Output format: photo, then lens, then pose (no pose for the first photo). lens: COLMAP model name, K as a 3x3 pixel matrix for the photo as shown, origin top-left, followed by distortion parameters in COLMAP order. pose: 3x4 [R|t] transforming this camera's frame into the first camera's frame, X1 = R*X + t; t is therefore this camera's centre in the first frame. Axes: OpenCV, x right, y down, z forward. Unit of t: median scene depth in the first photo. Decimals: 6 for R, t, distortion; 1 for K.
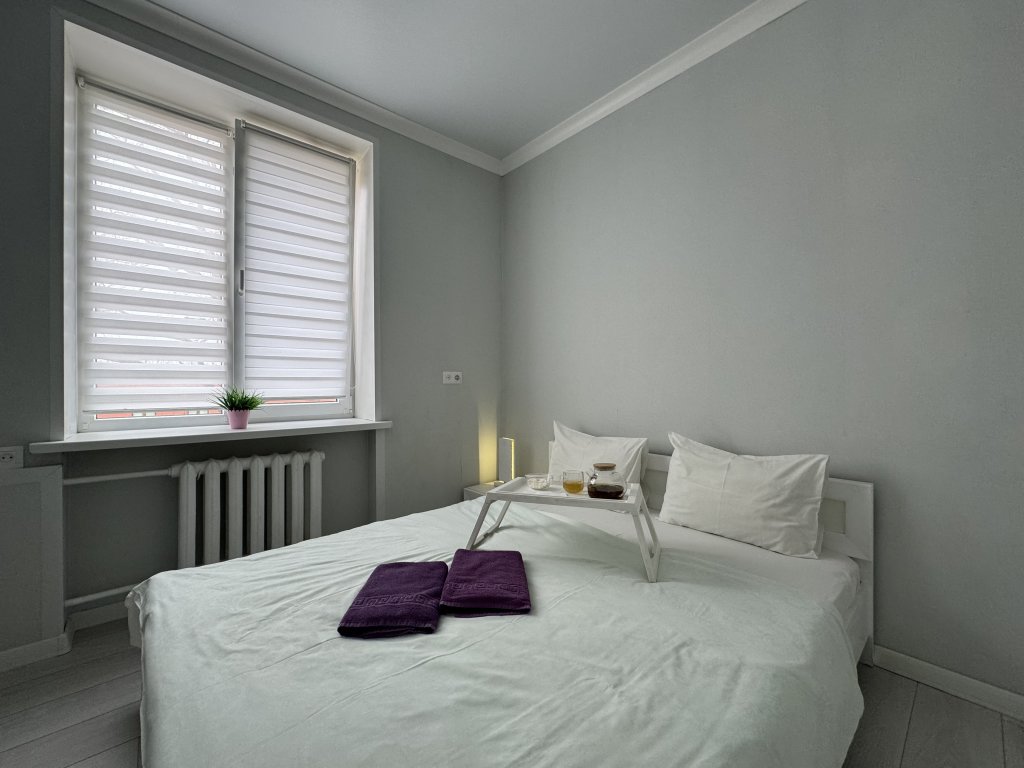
lens RADIAL K [[410.3, 0, 513.5], [0, 410.3, 382.8], [0, 0, 1]] dist [-0.003282, -0.000097]
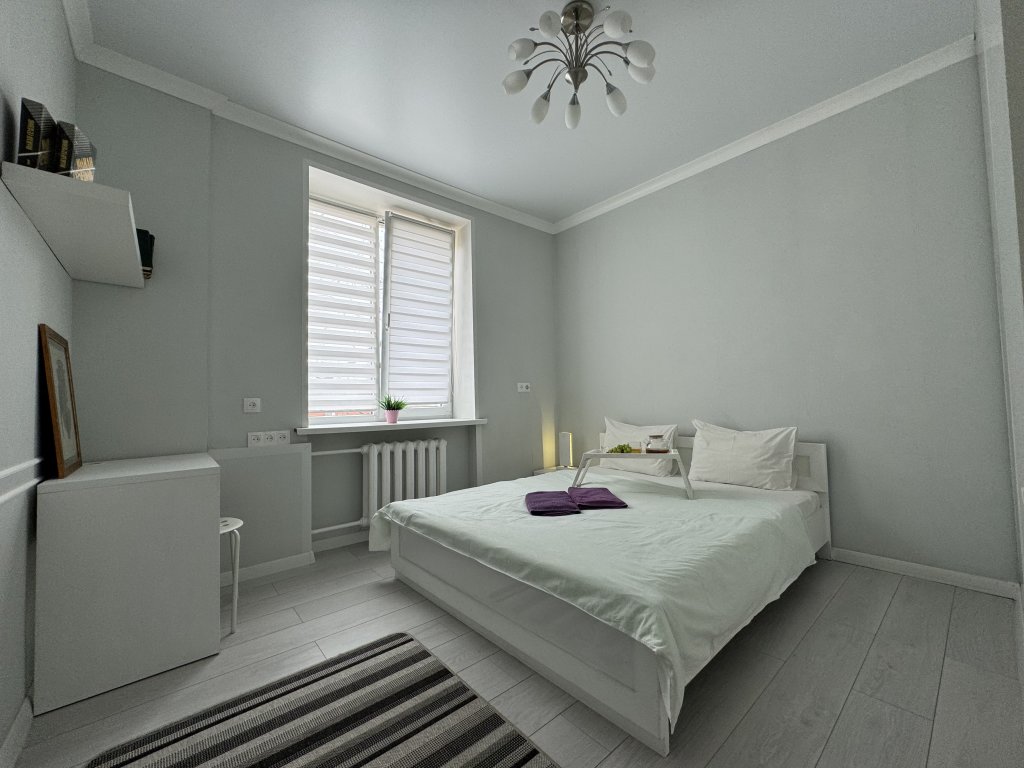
lens RADIAL K [[410.3, 0, 514.1], [0, 410.3, 382.2], [0, 0, 1]] dist [-0.003282, -0.000097]
pose [[0.999796, -0.018575, -0.007901, -0.266992], [0.018196, 0.998792, -0.045648, 0.048294], [0.008739, 0.045494, 0.998926, -0.516836]]
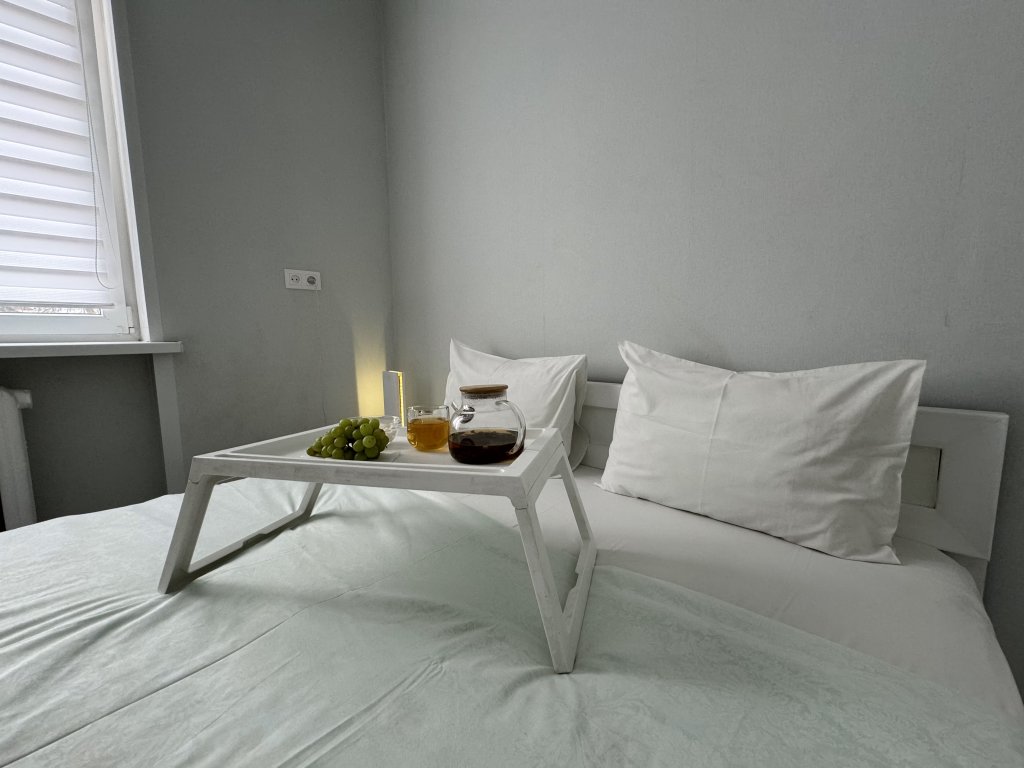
lens RADIAL K [[410.3, 0, 513.9], [0, 410.3, 385.1], [0, 0, 1]] dist [-0.003282, -0.000097]
pose [[0.995383, -0.020441, 0.093776, 0.190265], [0.008946, 0.992564, 0.121399, 0.121832], [-0.095561, -0.119999, 0.988164, 0.472915]]
